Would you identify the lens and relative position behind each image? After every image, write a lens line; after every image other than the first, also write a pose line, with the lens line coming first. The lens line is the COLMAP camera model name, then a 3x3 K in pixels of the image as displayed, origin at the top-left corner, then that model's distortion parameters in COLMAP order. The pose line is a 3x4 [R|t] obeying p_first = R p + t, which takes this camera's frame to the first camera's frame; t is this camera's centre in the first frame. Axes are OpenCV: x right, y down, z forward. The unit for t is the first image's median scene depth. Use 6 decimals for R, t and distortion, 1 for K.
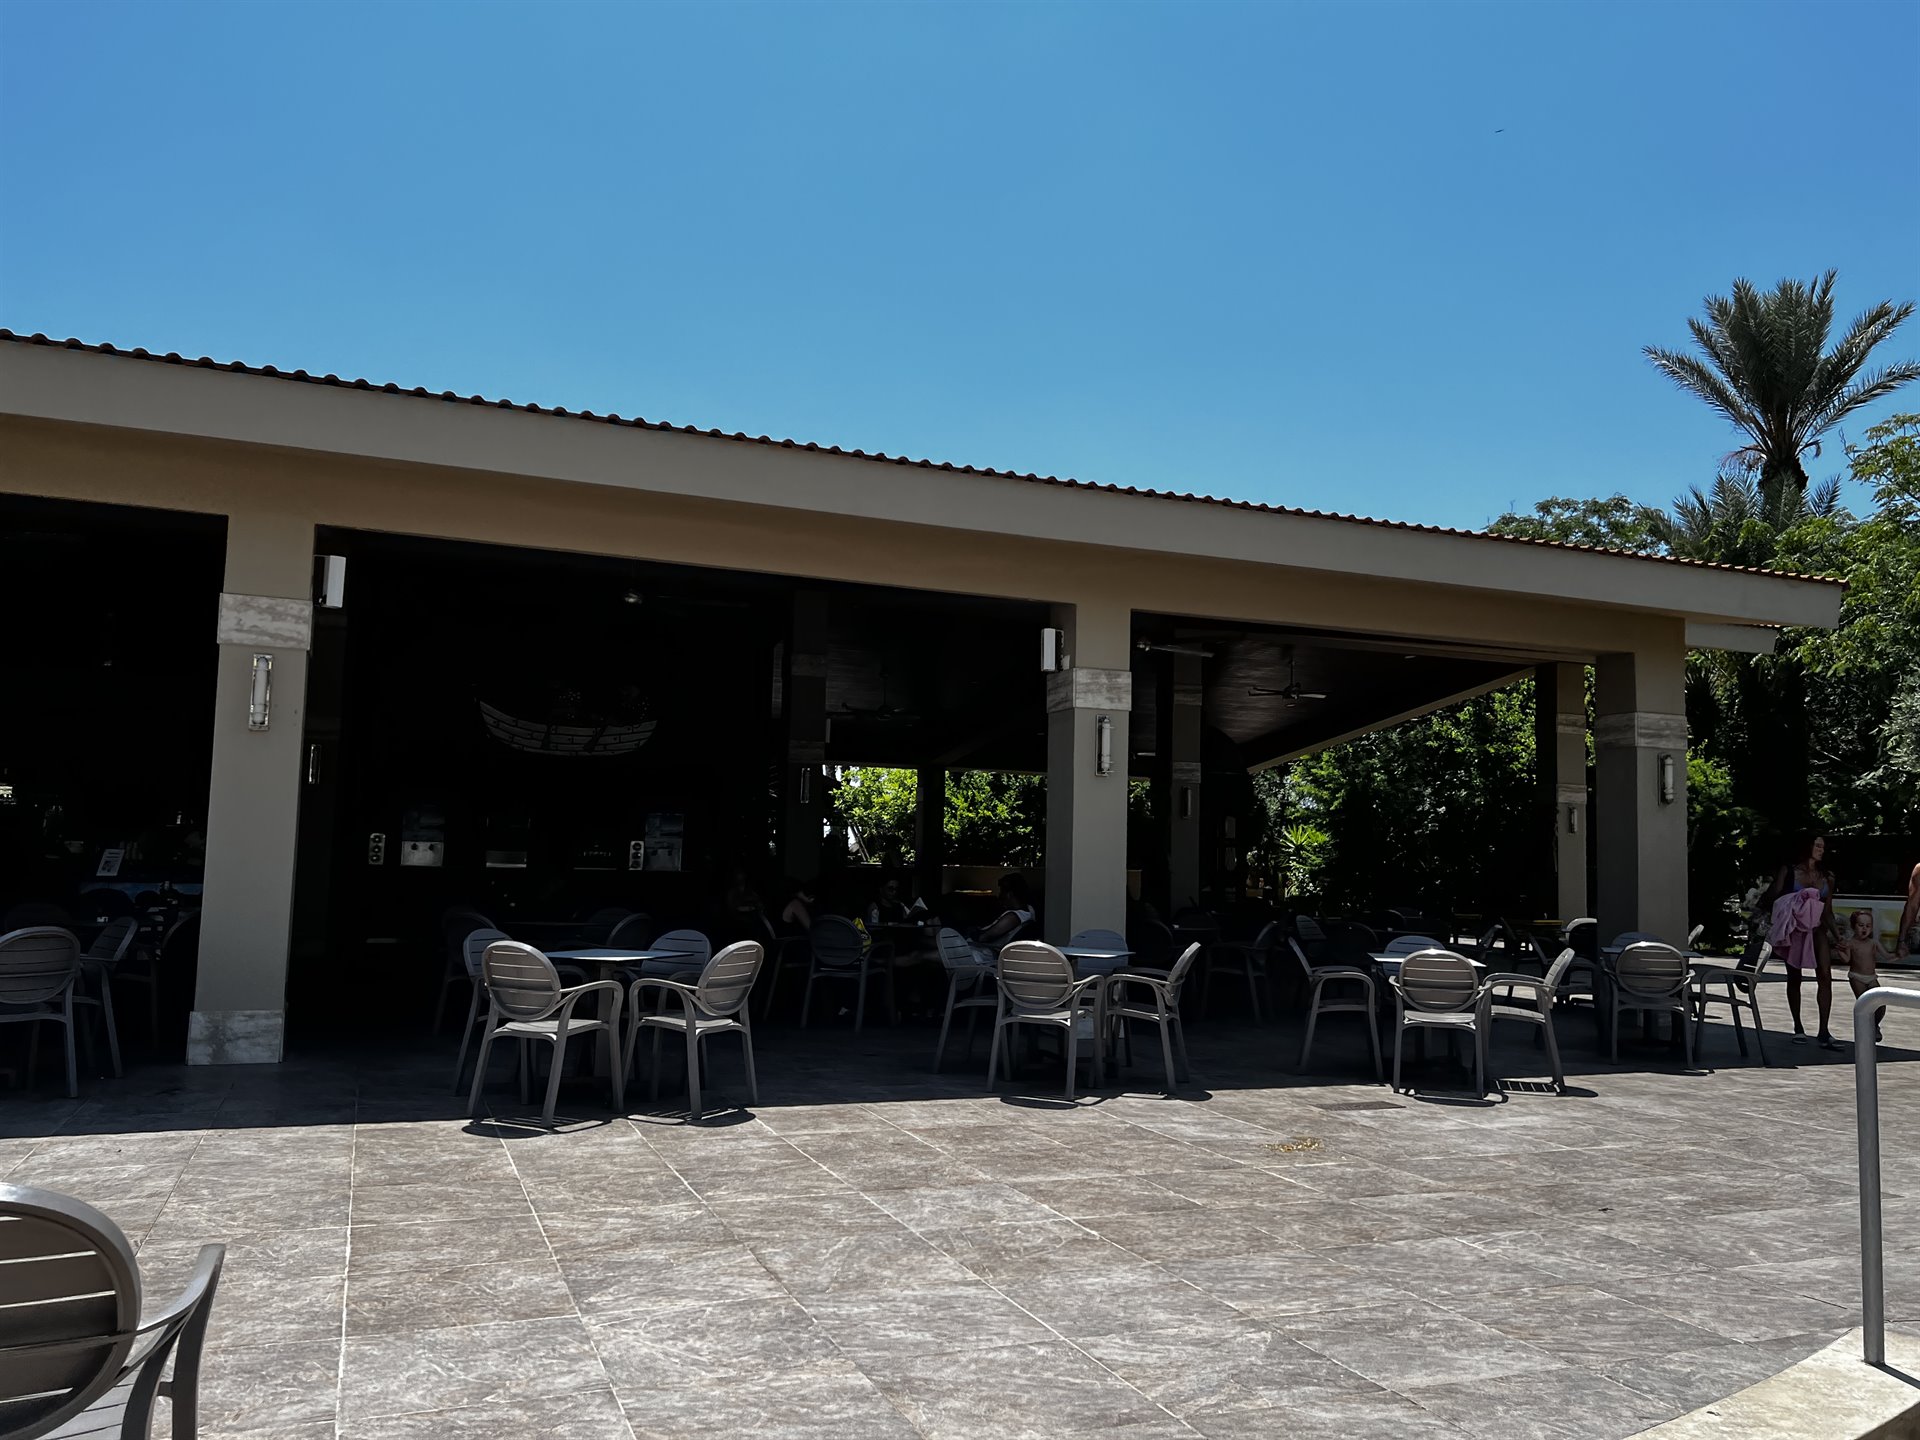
lens RADIAL K [[1442.7, 0, 968.2], [0, 1442.7, 732.2], [0, 0, 1]] dist [0.060765, -0.068011]
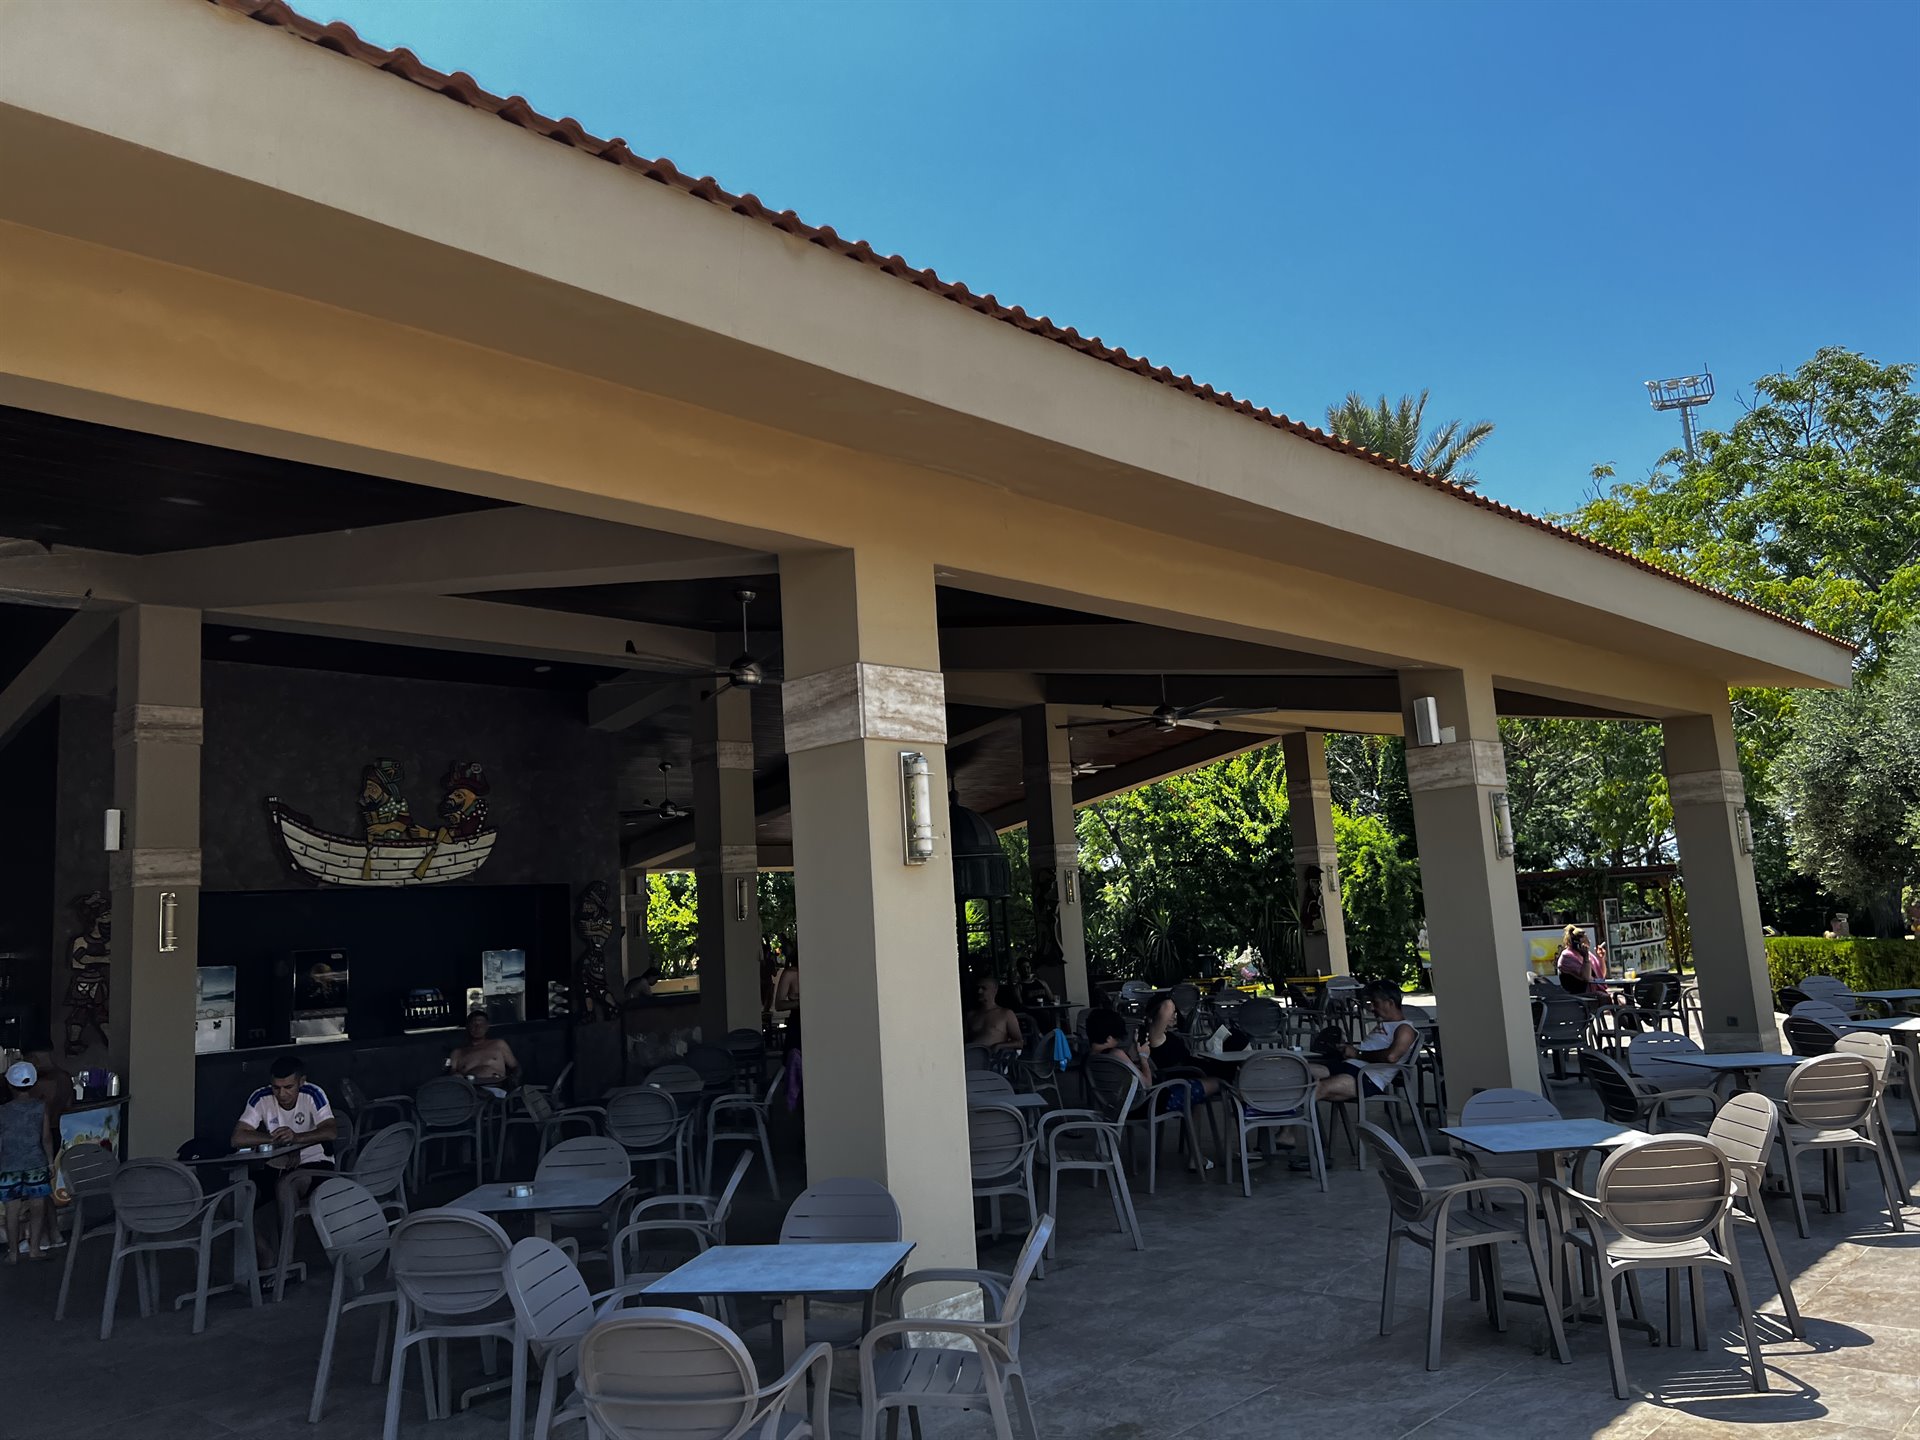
lens RADIAL K [[1442.7, 0, 958.5], [0, 1442.7, 706.6], [0, 0, 1]] dist [0.060765, -0.068011]
pose [[0.910767, -0.021049, 0.412383, -0.319449], [0.052164, 0.996564, -0.064338, -0.013126], [-0.409612, 0.080108, 0.908736, 0.164917]]
